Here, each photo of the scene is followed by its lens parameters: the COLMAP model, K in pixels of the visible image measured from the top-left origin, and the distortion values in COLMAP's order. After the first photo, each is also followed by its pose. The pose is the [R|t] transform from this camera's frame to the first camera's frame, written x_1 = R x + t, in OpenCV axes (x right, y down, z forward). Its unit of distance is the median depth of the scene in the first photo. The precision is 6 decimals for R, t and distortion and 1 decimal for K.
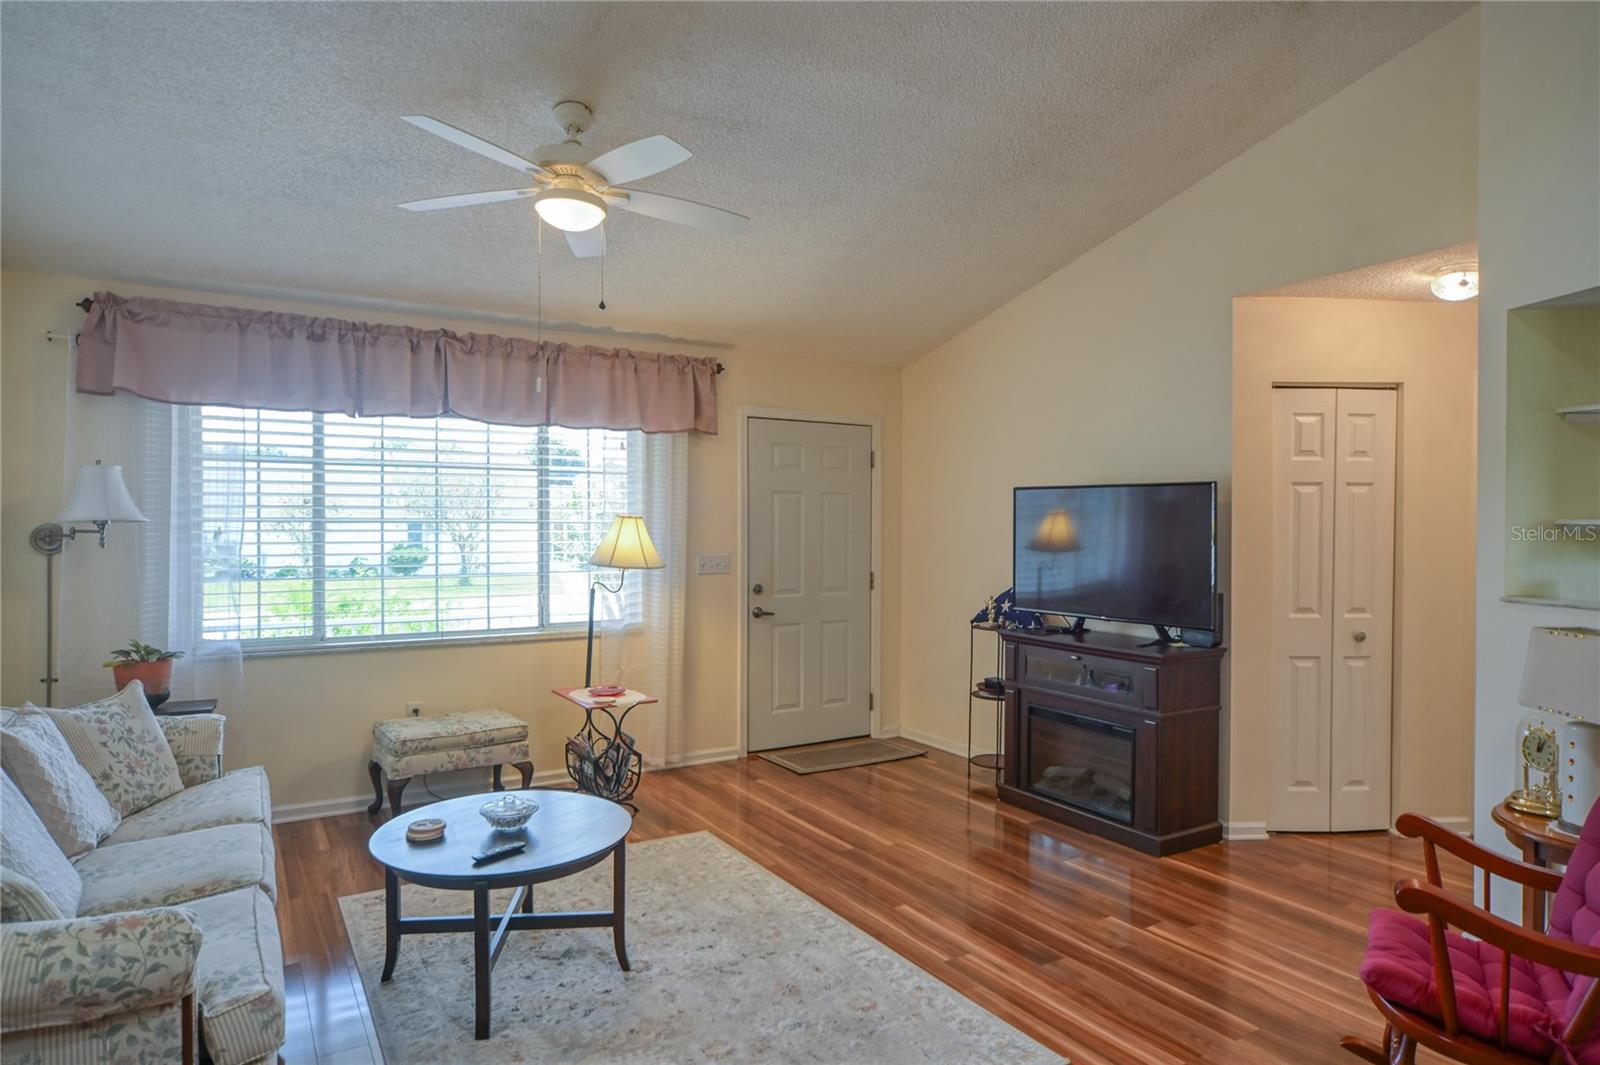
lens RADIAL K [[951.0, 0, 799.6], [0, 951.0, 539.5], [0, 0, 1]] dist [-0.018221, 0.009458]
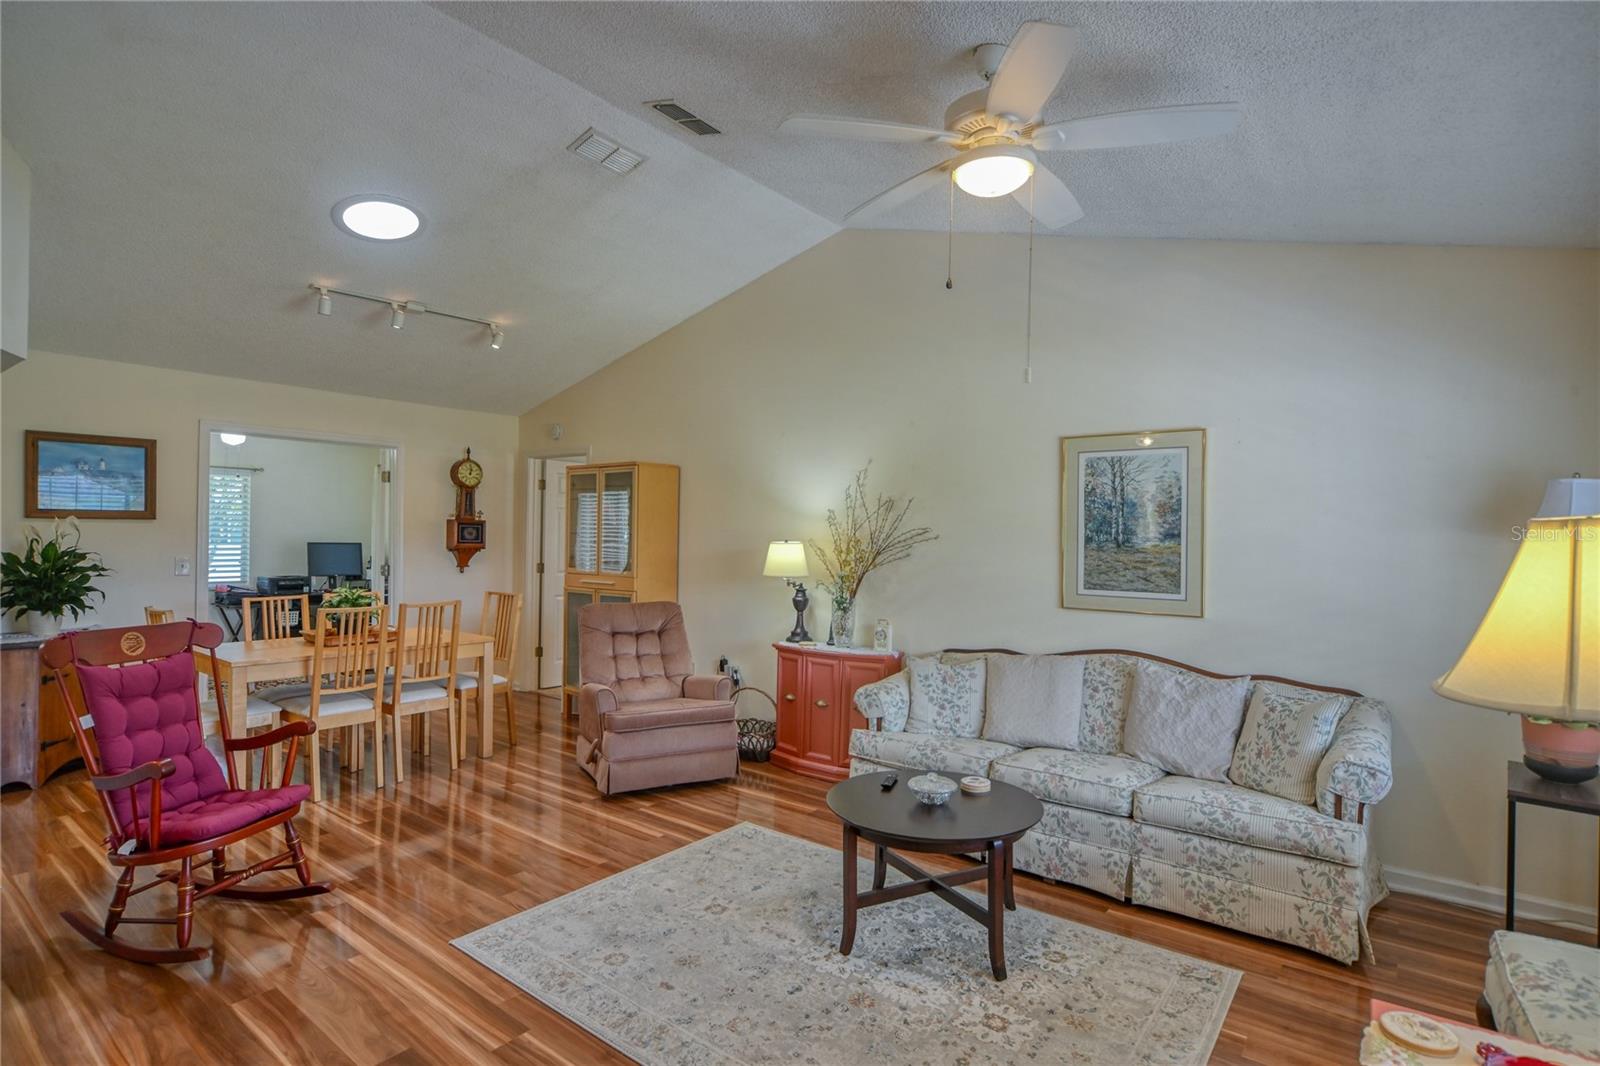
lens RADIAL K [[795.1, 0, 797.0], [0, 795.1, 527.0], [0, 0, 1]] dist [0.034762, 0.000471]
pose [[-0.937528, -0.012732, -0.347677, 0.128880], [-0.015157, 0.999876, 0.004255, -0.023418], [0.347580, 0.009259, -0.937605, 1.245775]]
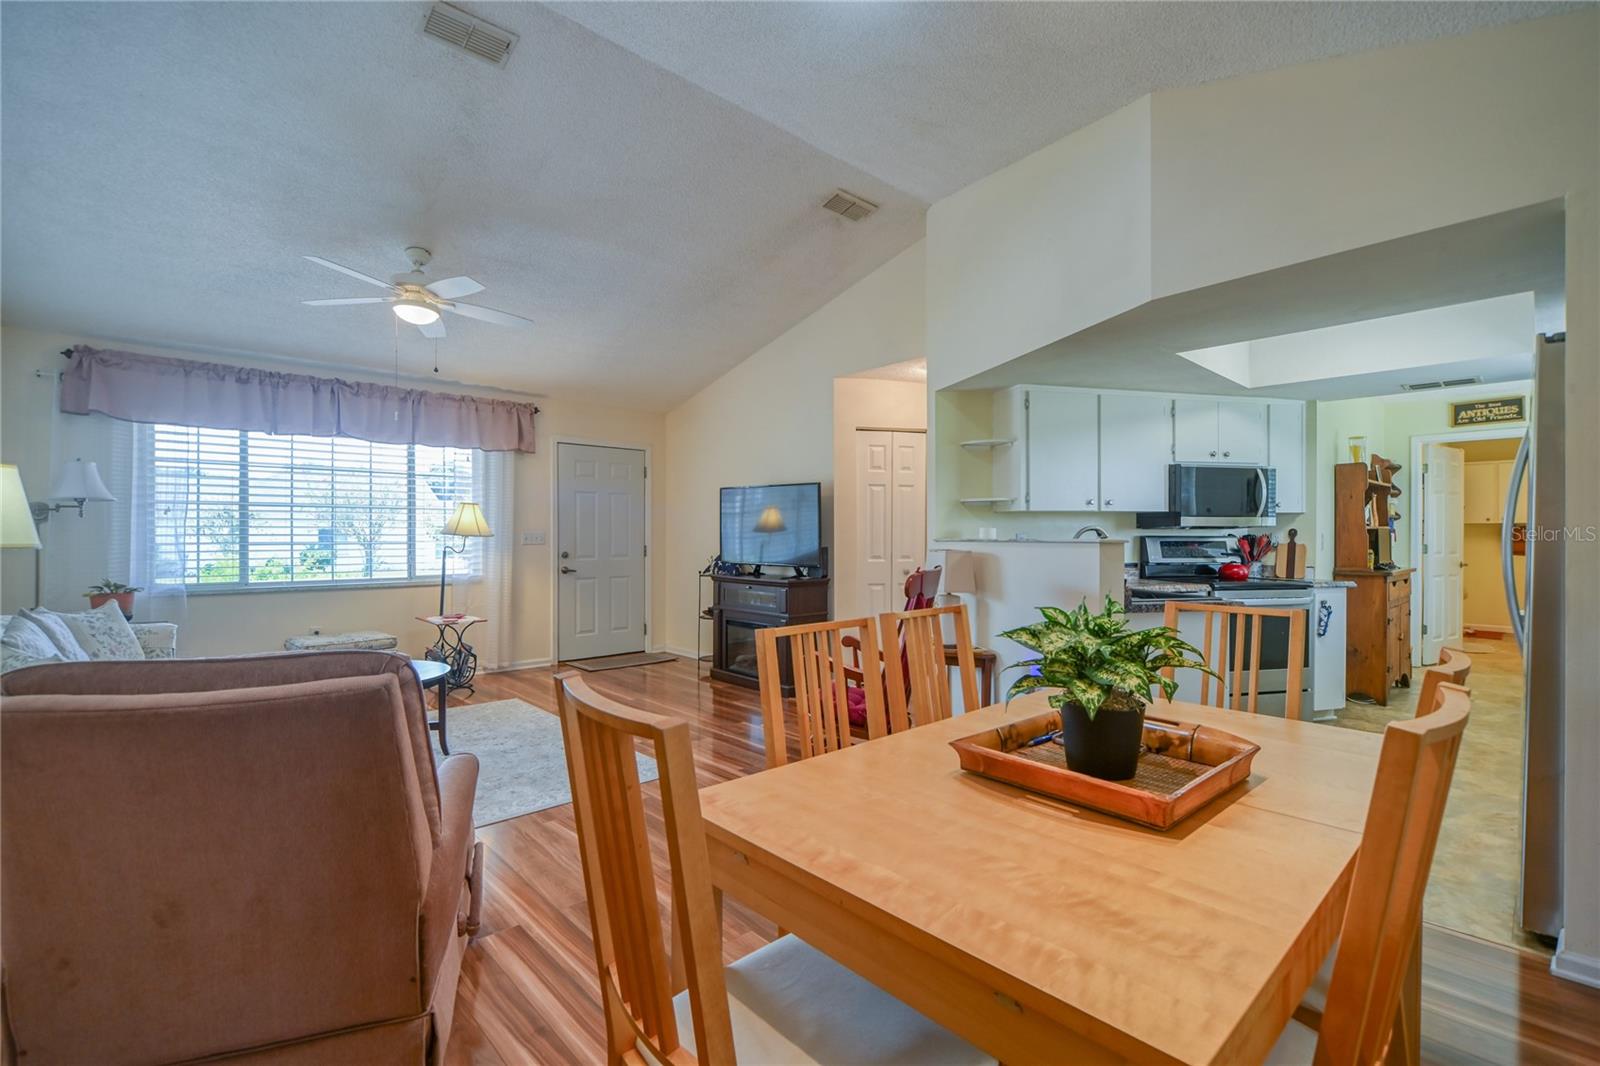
lens RADIAL K [[726.1, 0, 798.3], [0, 726.1, 540.4], [0, 0, 1]] dist [-0.006731, -0.000349]
pose [[0.981516, -0.003284, 0.191351, 0.131724], [0.004989, 0.999952, -0.008428, 0.052685], [-0.191314, 0.009227, 0.981486, -0.286347]]
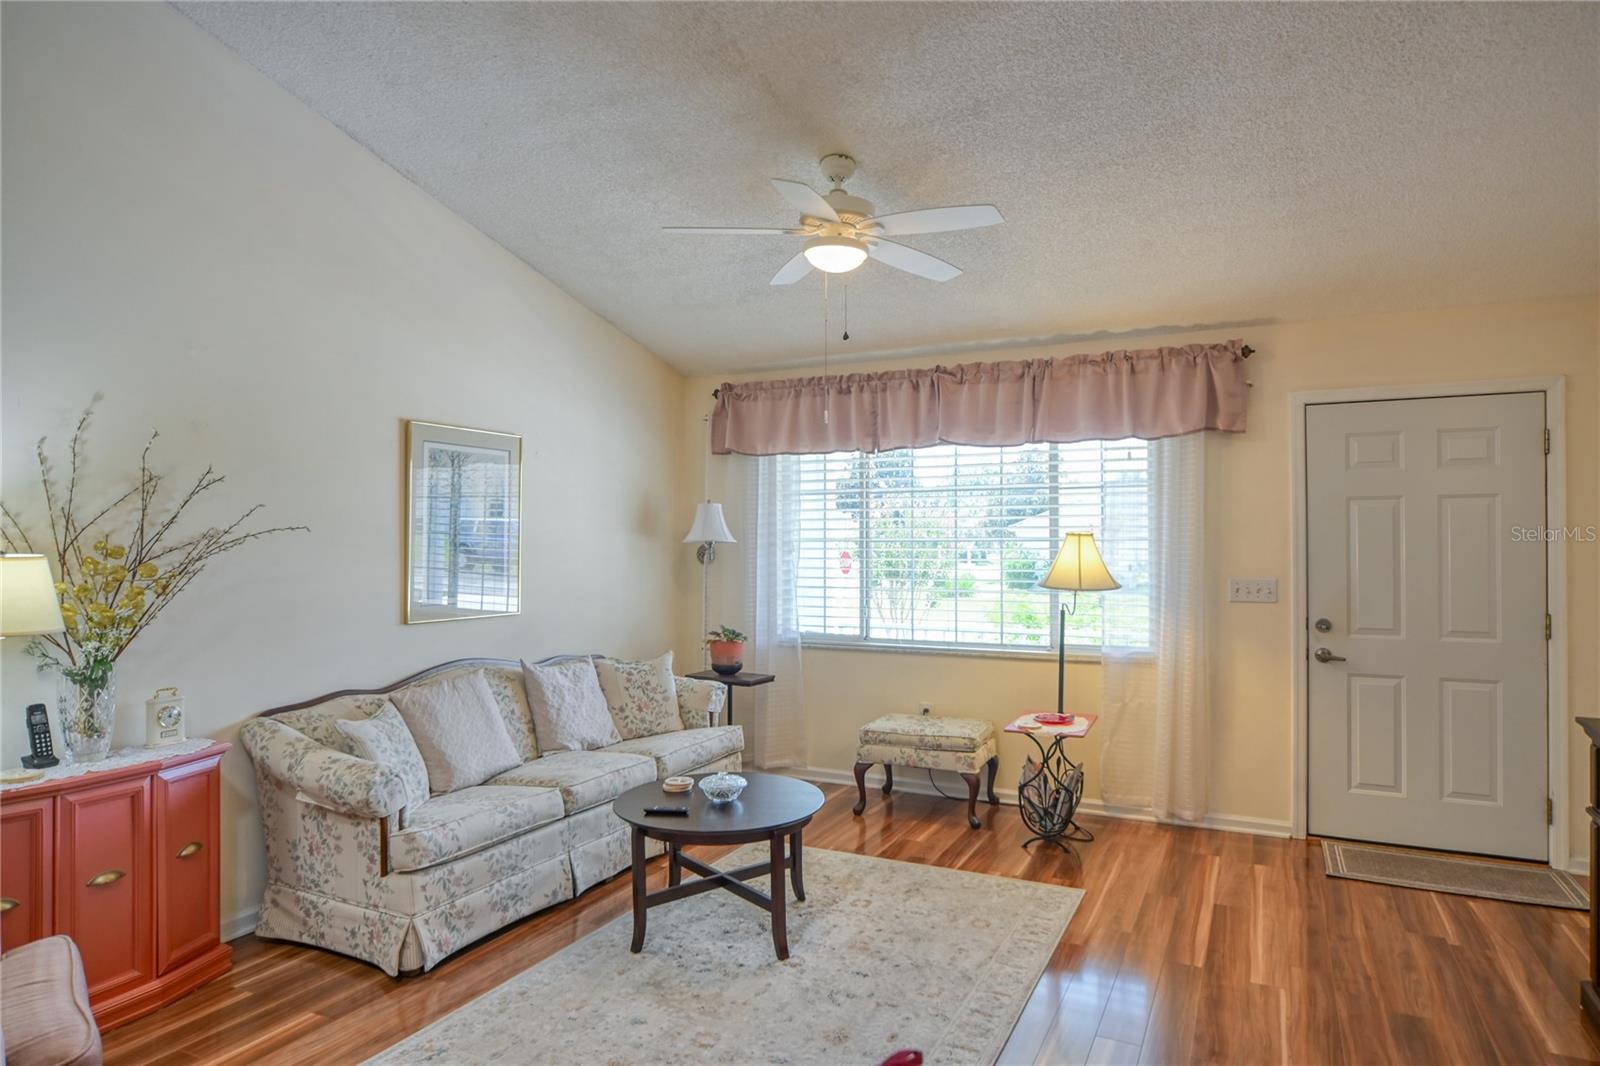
lens RADIAL K [[951.0, 0, 795.1], [0, 951.0, 537.6], [0, 0, 1]] dist [-0.018221, 0.009458]
pose [[0.523549, -0.008561, -0.851953, 0.502966], [-0.009643, 0.999826, -0.015973, -0.003373], [0.851941, 0.016578, 0.523375, 0.301018]]
